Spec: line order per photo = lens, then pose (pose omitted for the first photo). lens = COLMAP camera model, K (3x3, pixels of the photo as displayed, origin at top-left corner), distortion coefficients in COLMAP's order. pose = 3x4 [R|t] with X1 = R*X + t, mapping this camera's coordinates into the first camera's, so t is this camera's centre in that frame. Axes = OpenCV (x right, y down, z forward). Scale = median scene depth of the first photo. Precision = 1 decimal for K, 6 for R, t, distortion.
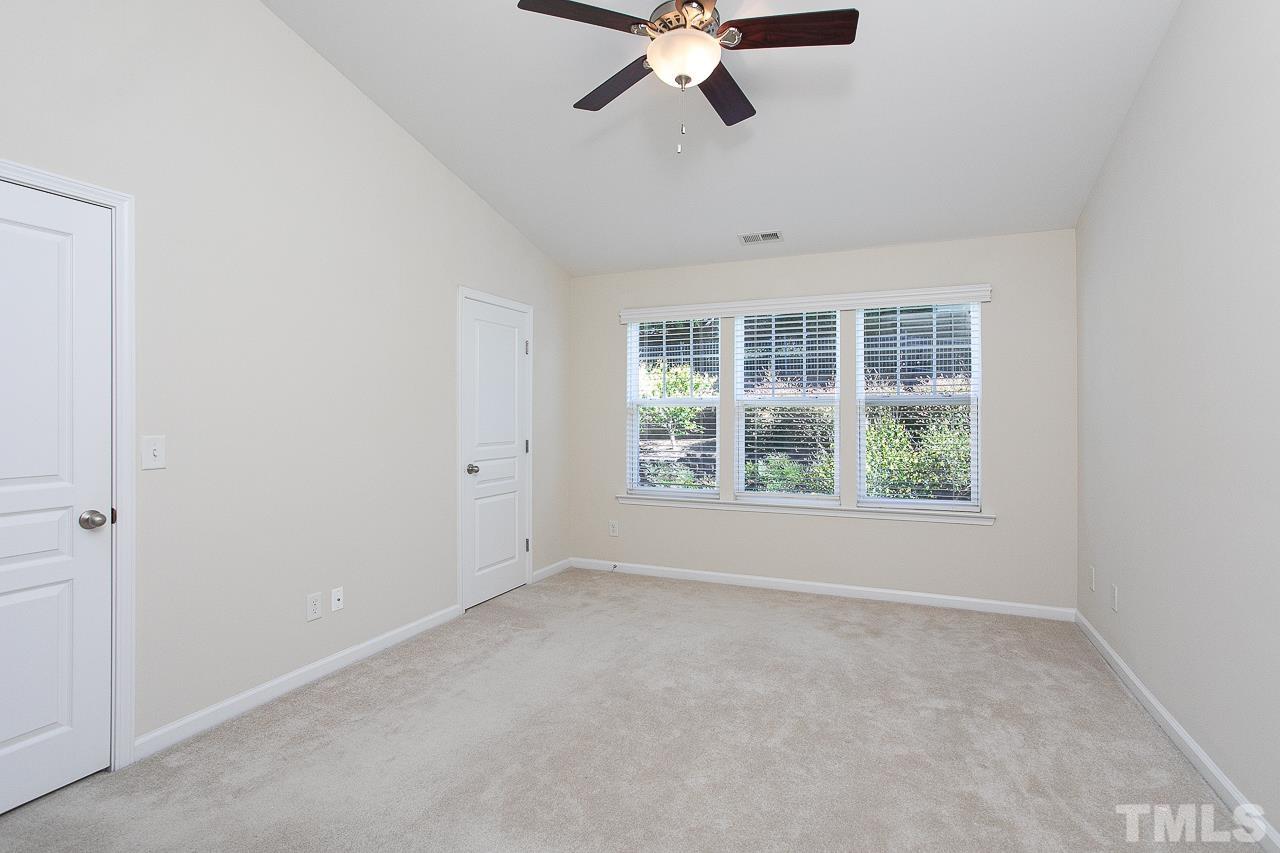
lens RADIAL K [[630.9, 0, 638.8], [0, 630.9, 414.8], [0, 0, 1]] dist [-0.047669, 0.035173]
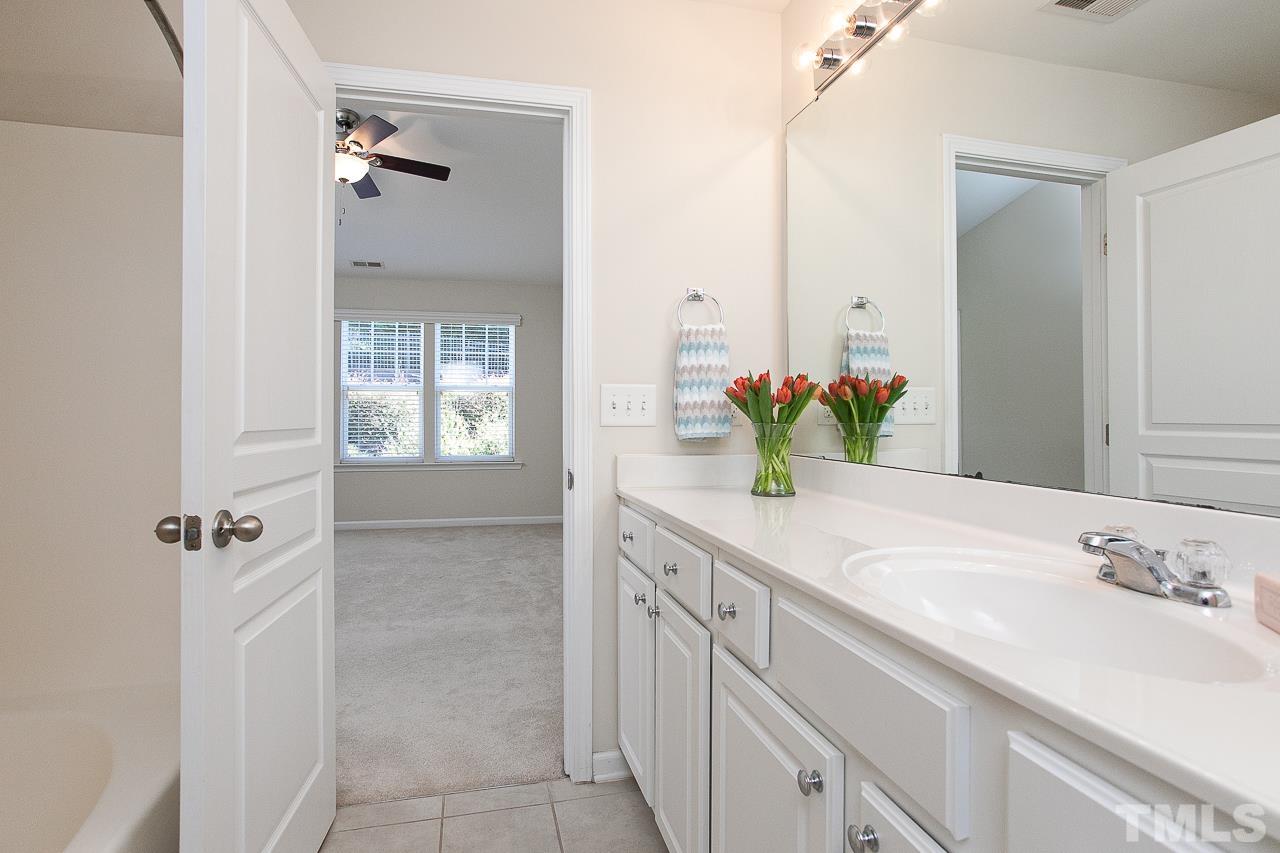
lens RADIAL K [[630.9, 0, 638.8], [0, 630.9, 414.8], [0, 0, 1]] dist [-0.047669, 0.035173]
pose [[0.778965, 0.004097, 0.627054, -0.190861], [-0.006082, 0.999981, 0.001022, 0.034495], [-0.627038, -0.004610, 0.778975, -0.409636]]
